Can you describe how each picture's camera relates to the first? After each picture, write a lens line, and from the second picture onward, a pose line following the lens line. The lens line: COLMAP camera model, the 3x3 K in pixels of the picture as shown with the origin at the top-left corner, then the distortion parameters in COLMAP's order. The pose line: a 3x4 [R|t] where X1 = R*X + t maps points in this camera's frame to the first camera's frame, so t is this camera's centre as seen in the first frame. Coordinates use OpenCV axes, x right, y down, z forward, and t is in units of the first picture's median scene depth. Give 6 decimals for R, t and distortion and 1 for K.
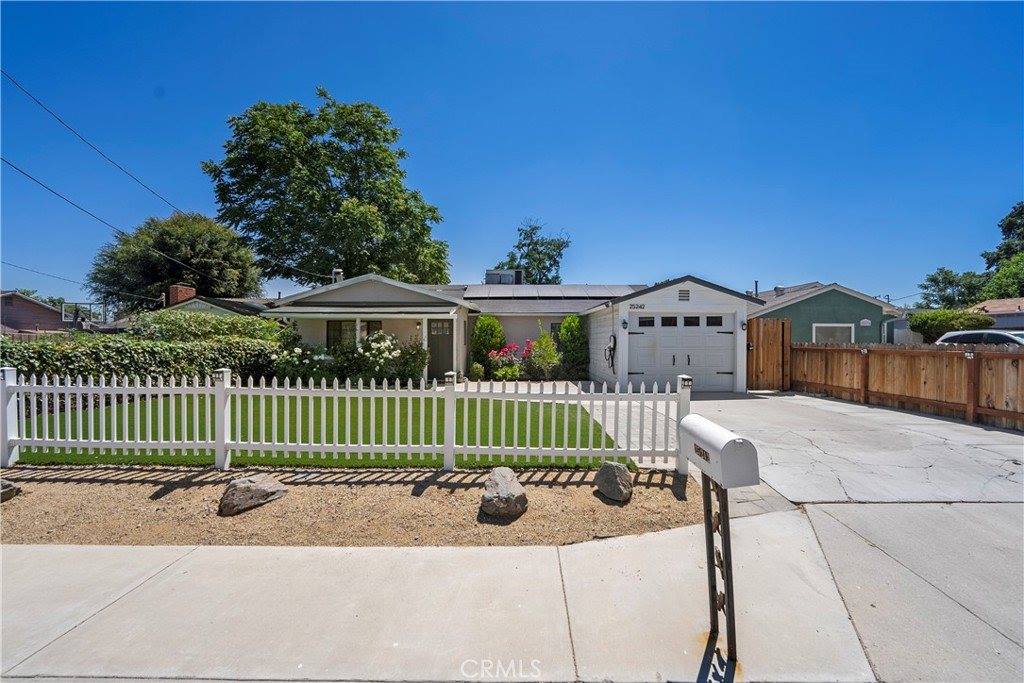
lens RADIAL K [[417.6, 0, 513.9], [0, 417.6, 362.7], [0, 0, 1]] dist [-0.001443, -0.000138]
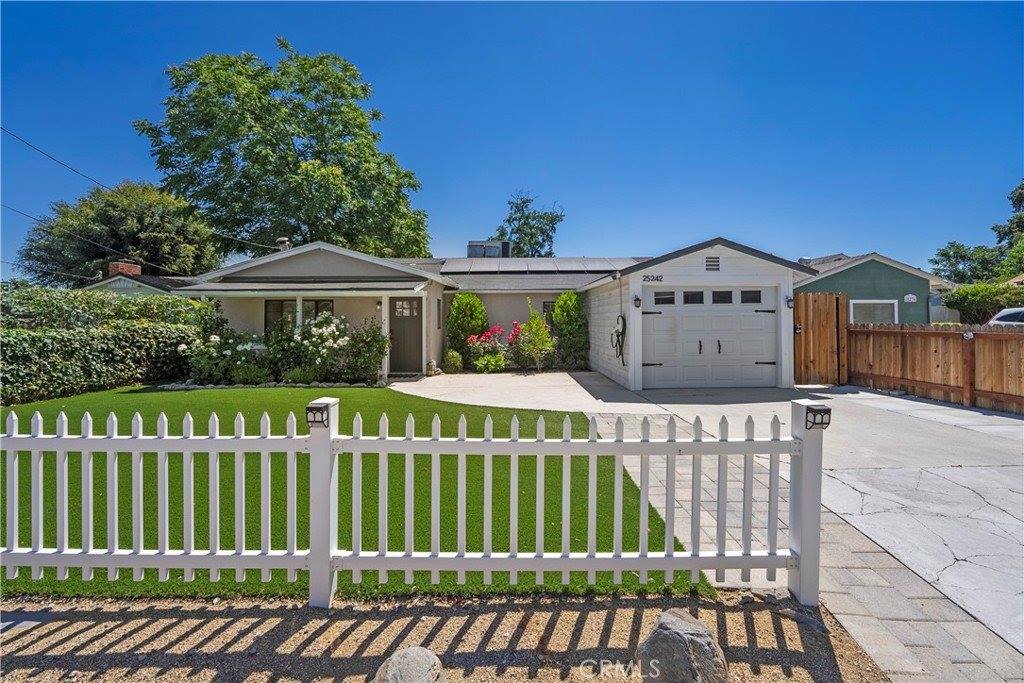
lens RADIAL K [[415.9, 0, 514.6], [0, 415.9, 336.9], [0, 0, 1]] dist [-0.009326, -0.000222]
pose [[0.999870, -0.008478, 0.013712, 0.021228], [0.008668, 0.999867, -0.013818, -0.013868], [-0.013593, 0.013935, 0.999811, 0.182349]]
